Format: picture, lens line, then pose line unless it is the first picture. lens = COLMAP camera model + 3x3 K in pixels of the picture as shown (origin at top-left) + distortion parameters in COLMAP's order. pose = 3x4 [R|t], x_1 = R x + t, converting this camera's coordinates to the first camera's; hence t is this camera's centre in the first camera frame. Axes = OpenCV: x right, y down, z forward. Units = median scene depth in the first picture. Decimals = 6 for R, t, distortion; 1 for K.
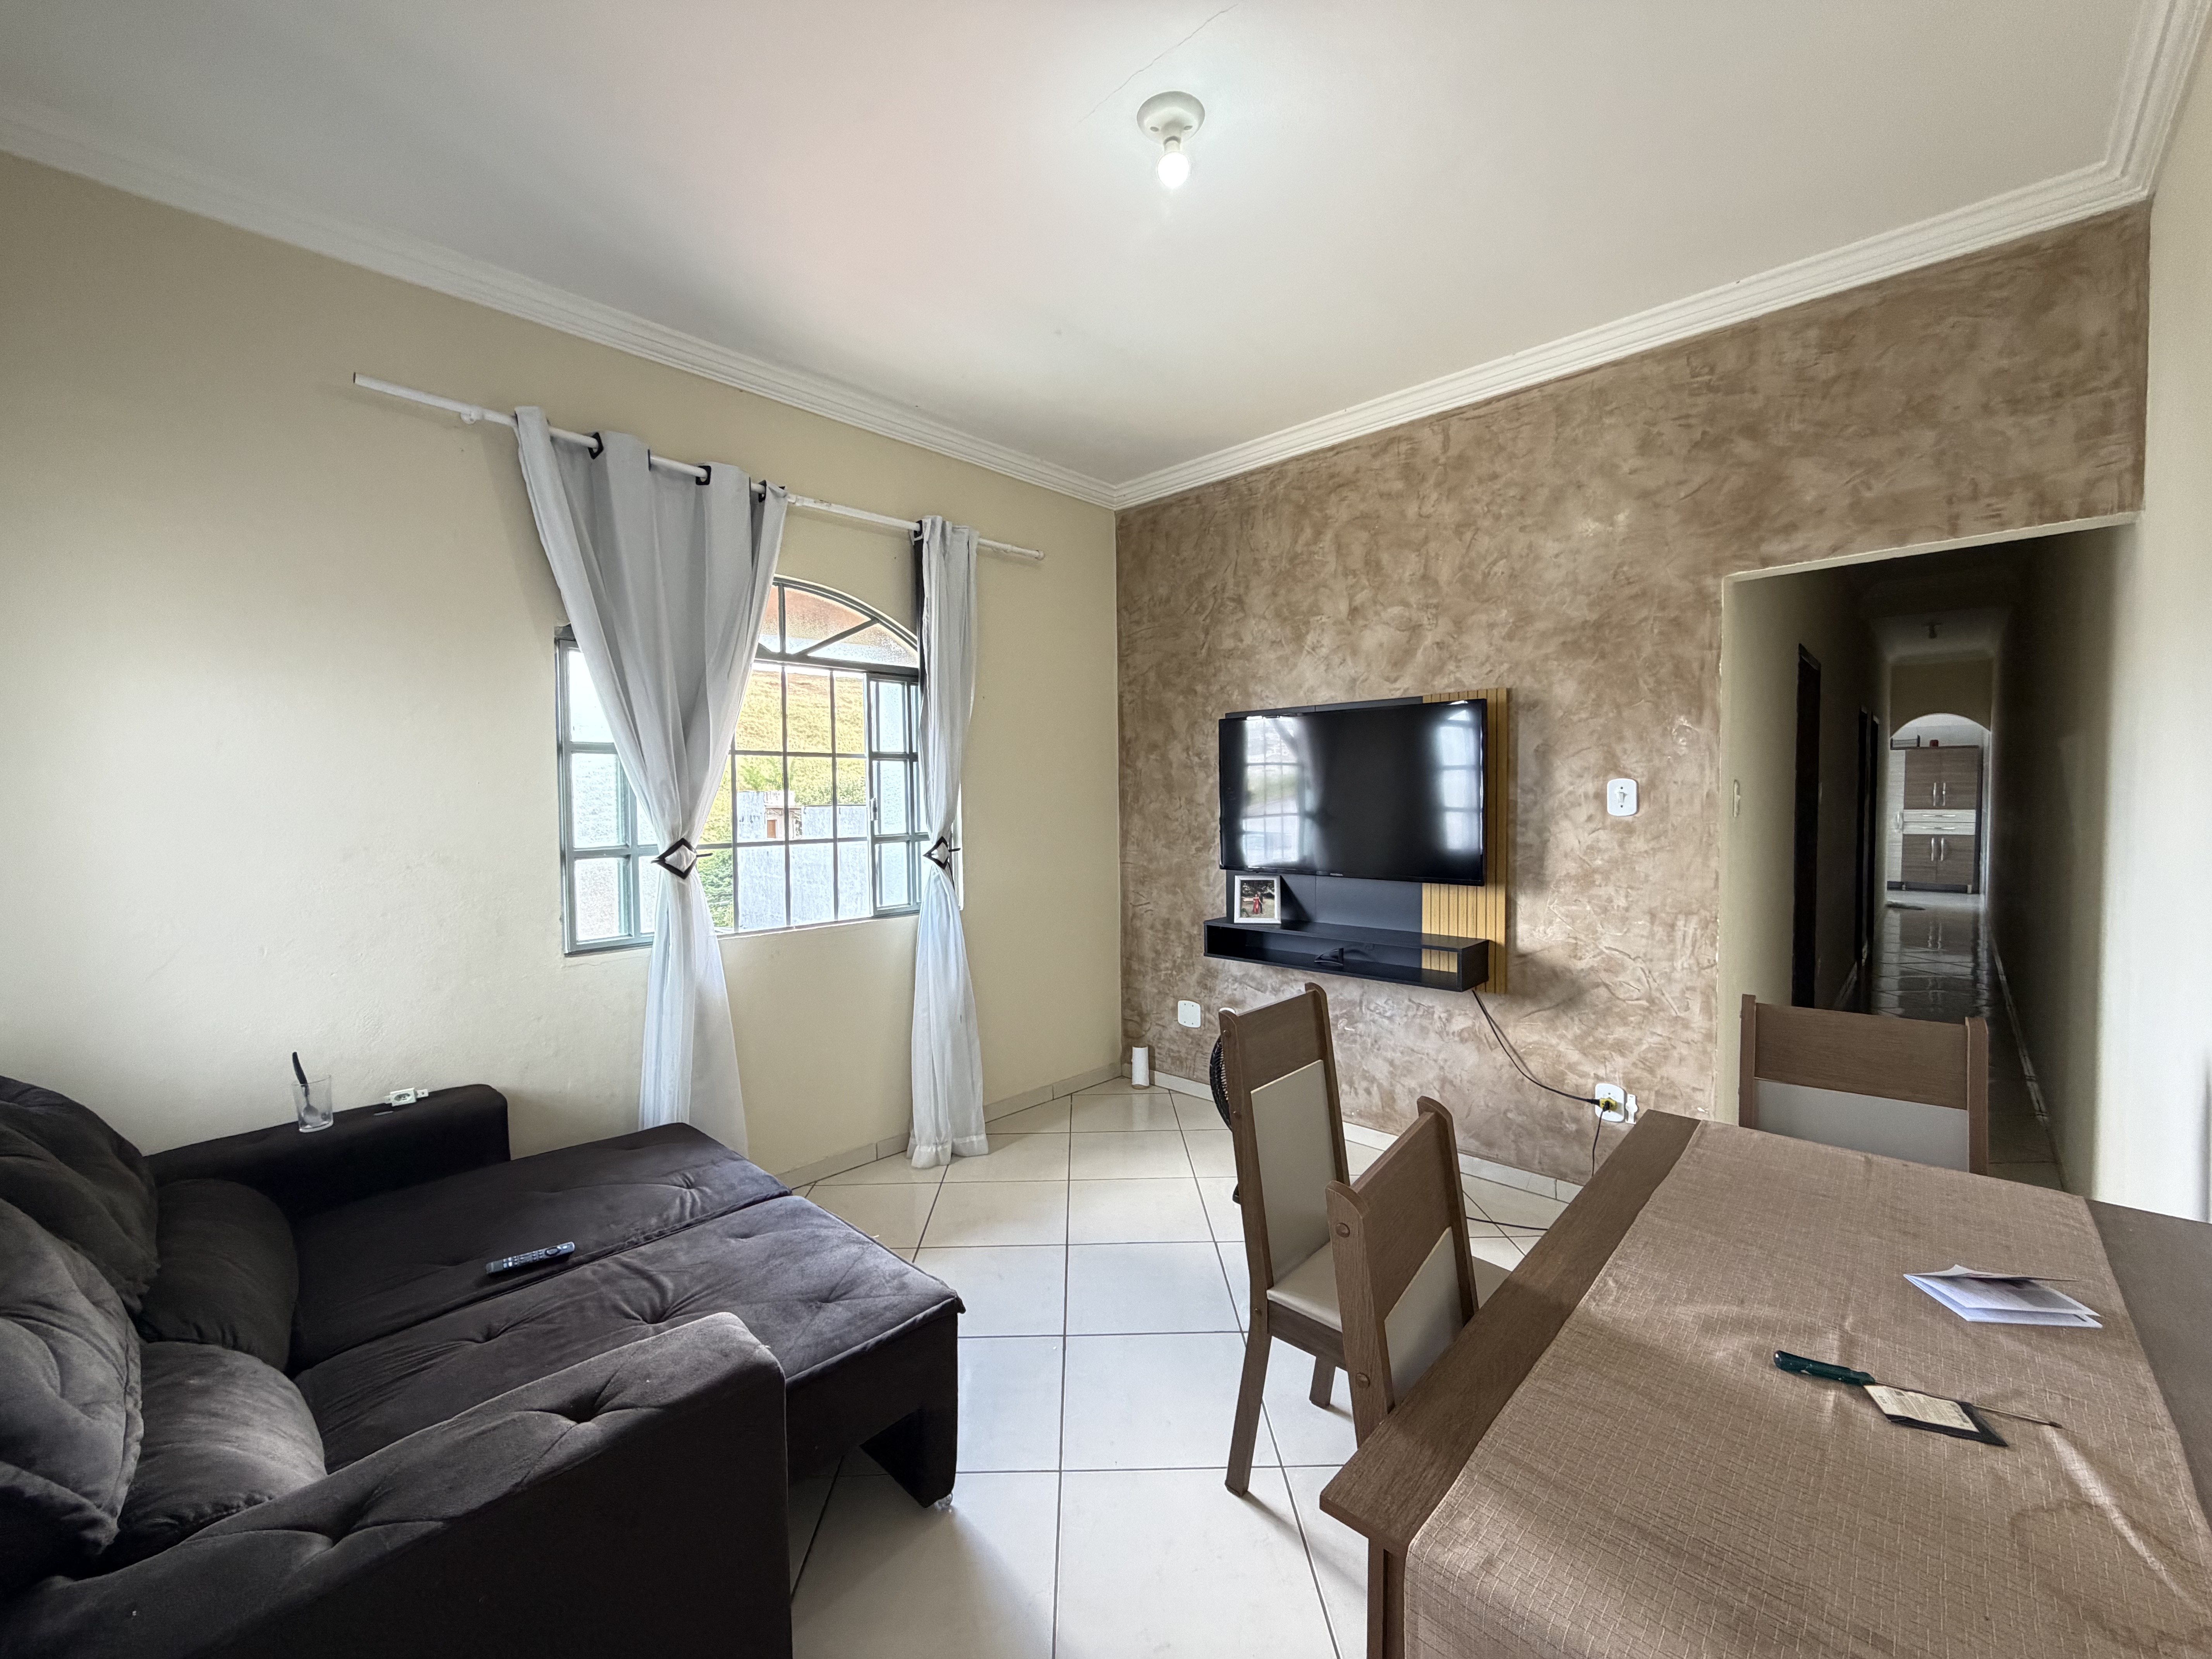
lens RADIAL K [[888.5, 0, 1101.1], [0, 888.5, 827.4], [0, 0, 1]] dist [0.001186, 0.000095]
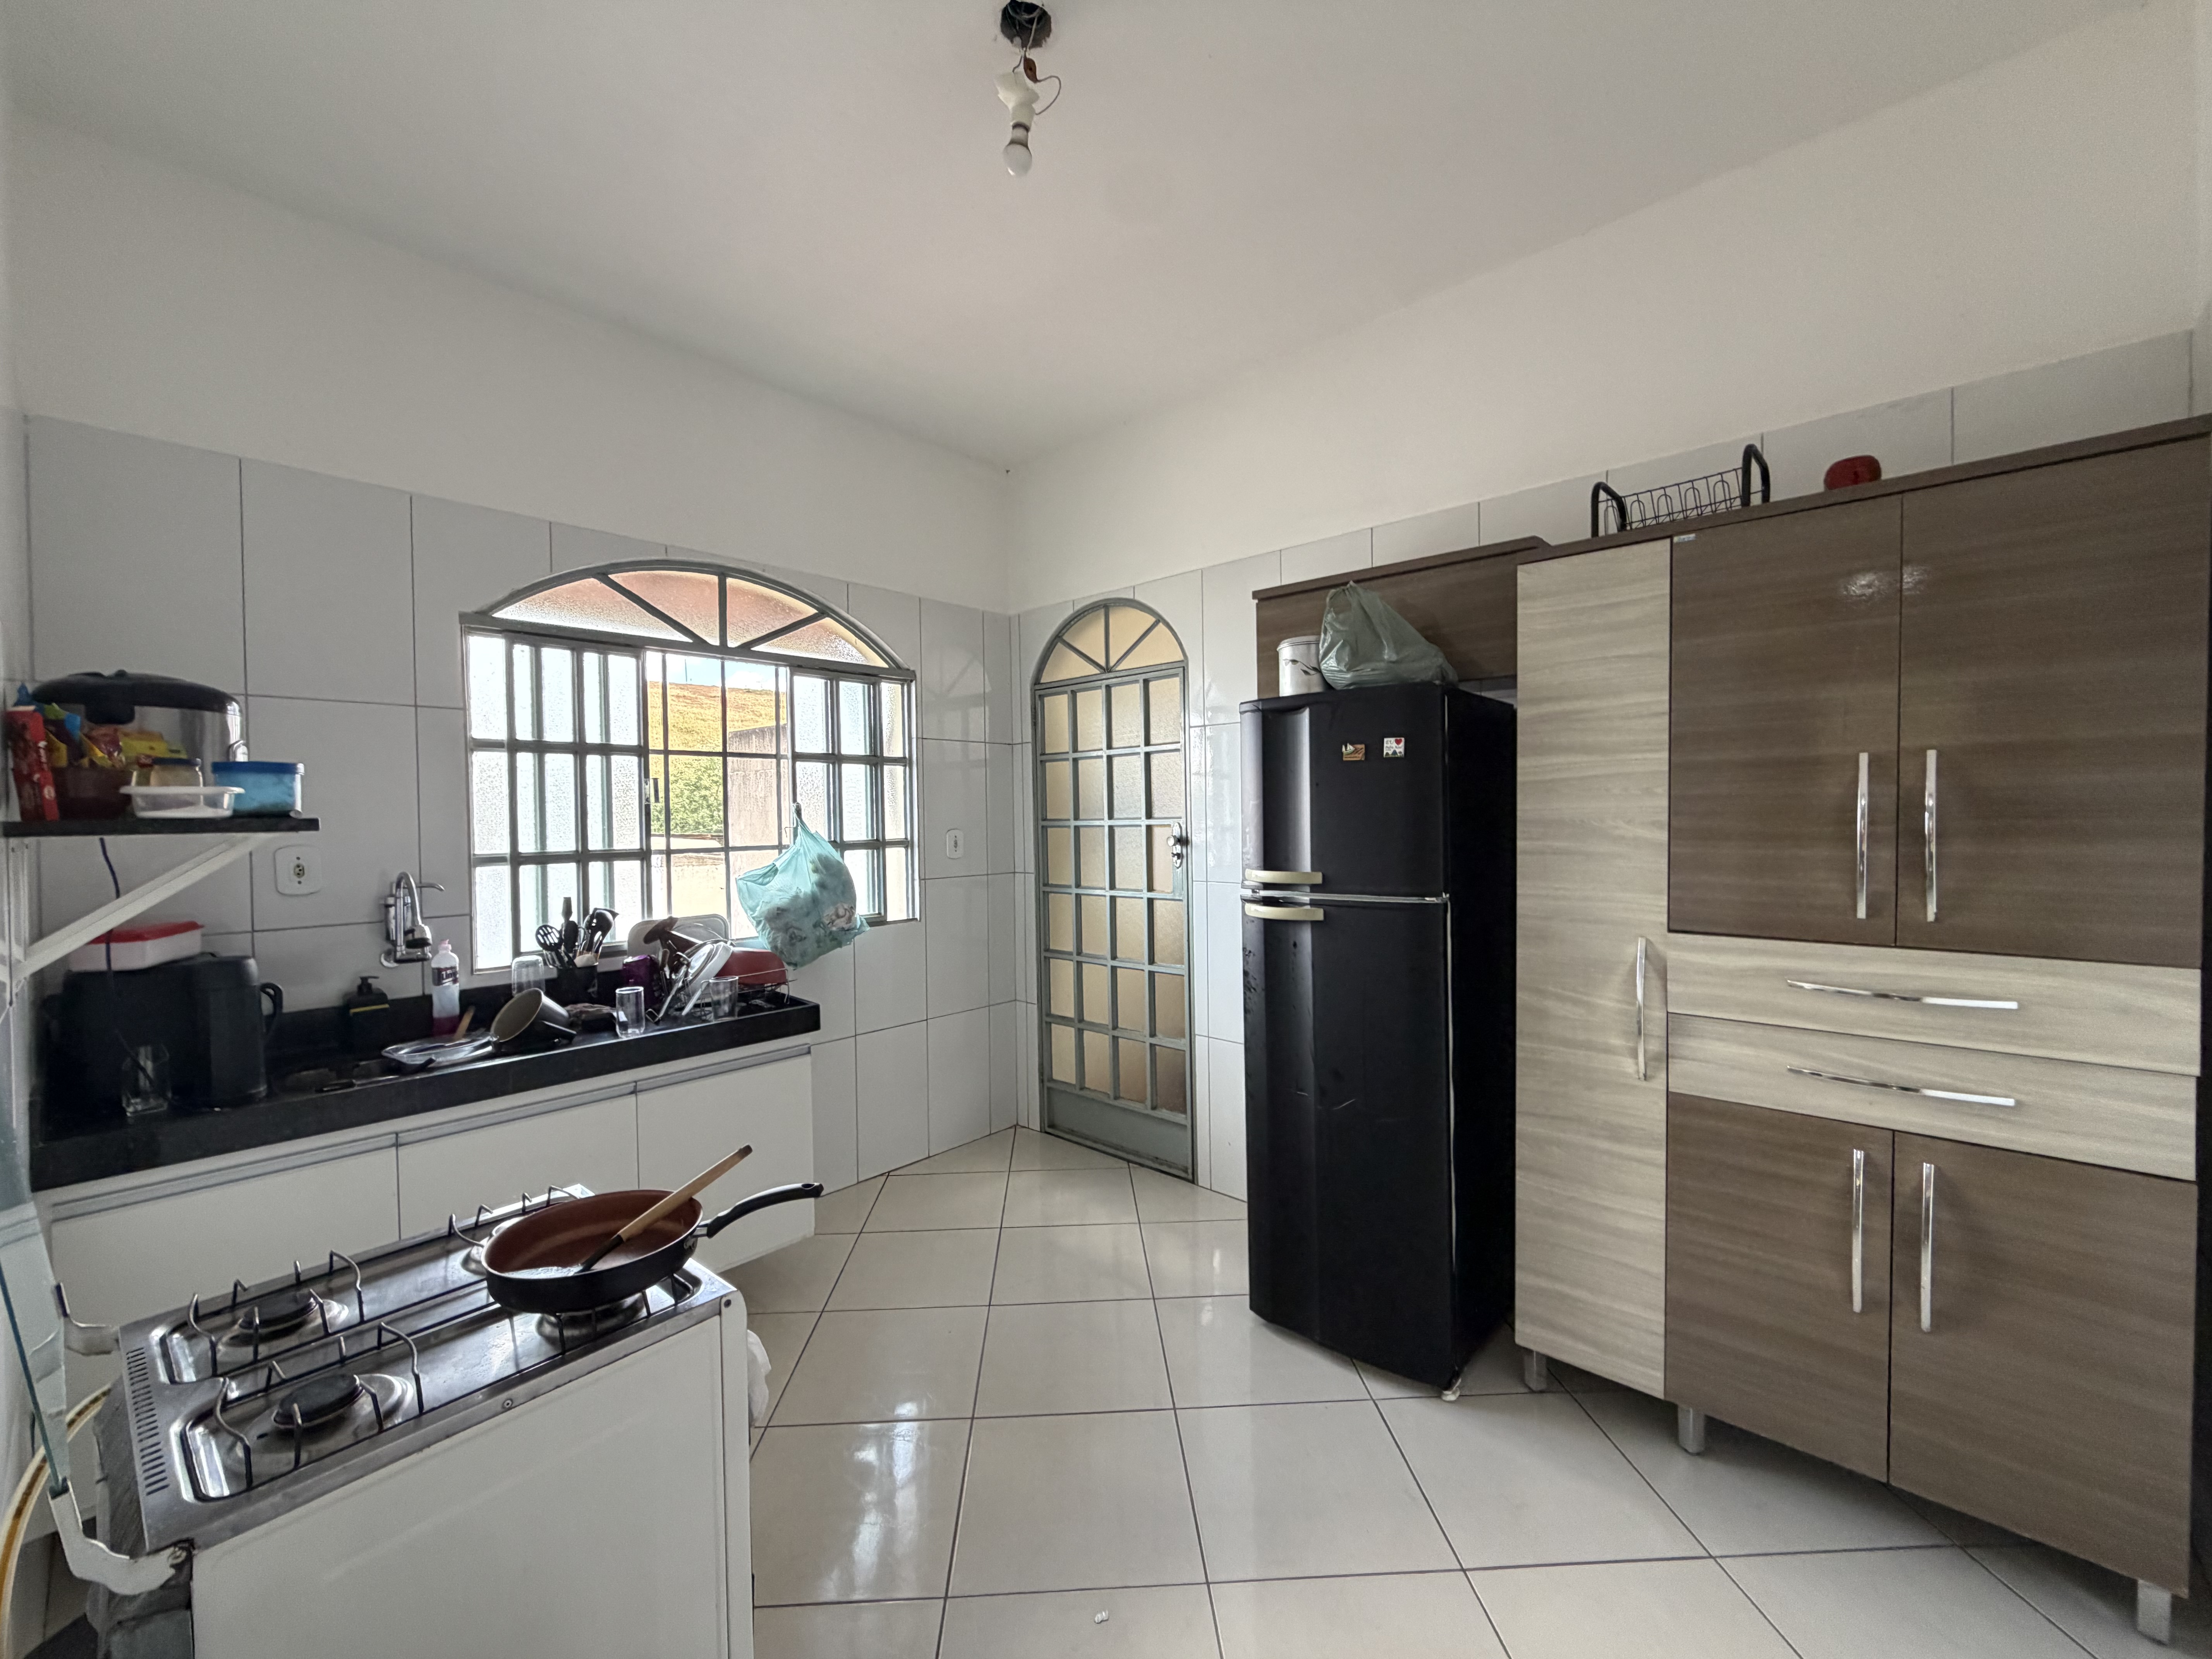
lens RADIAL K [[888.5, 0, 1101.1], [0, 888.5, 827.4], [0, 0, 1]] dist [0.001186, 0.000095]
pose [[0.999180, 0.016835, -0.036825, 0.088447], [-0.017209, 0.999803, -0.009868, -0.003789], [0.036652, 0.010493, 0.999273, 0.092147]]
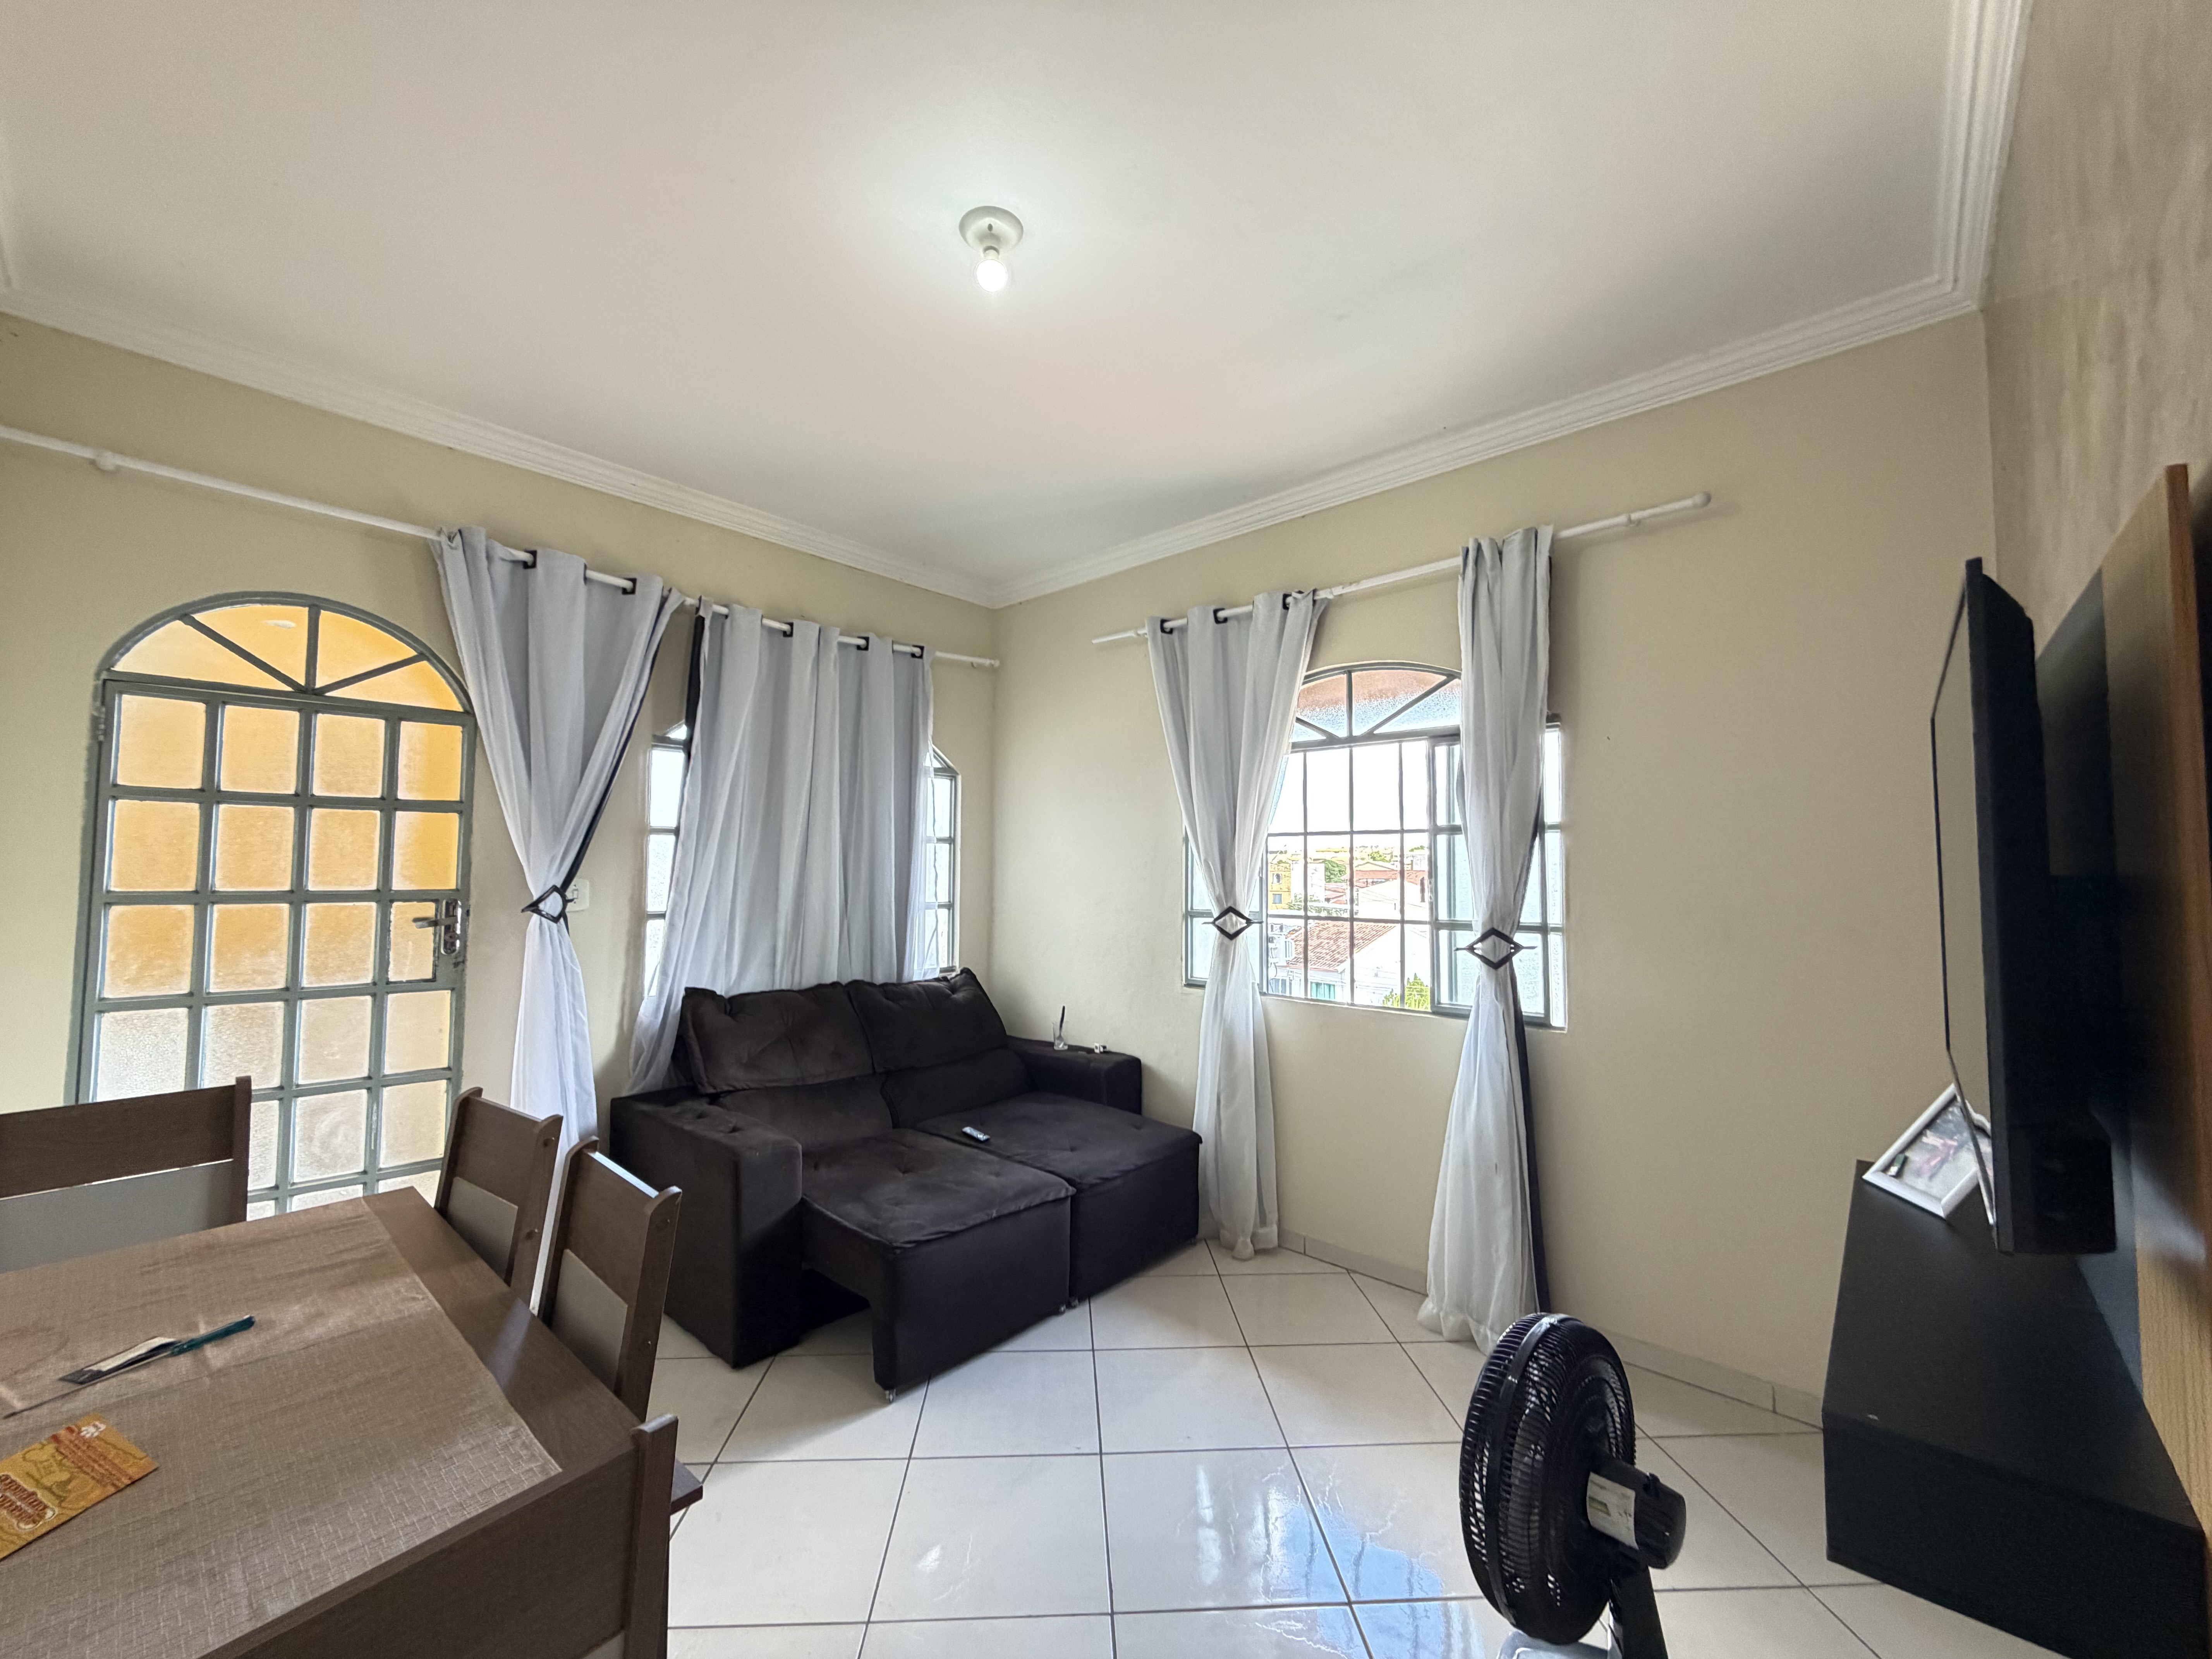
lens RADIAL K [[888.5, 0, 1101.1], [0, 888.5, 827.4], [0, 0, 1]] dist [0.001186, 0.000095]
pose [[0.017343, -0.038532, -0.999107, 0.762800], [-0.040914, 0.998393, -0.039215, -0.042274], [0.999012, 0.041557, 0.015739, 0.792898]]
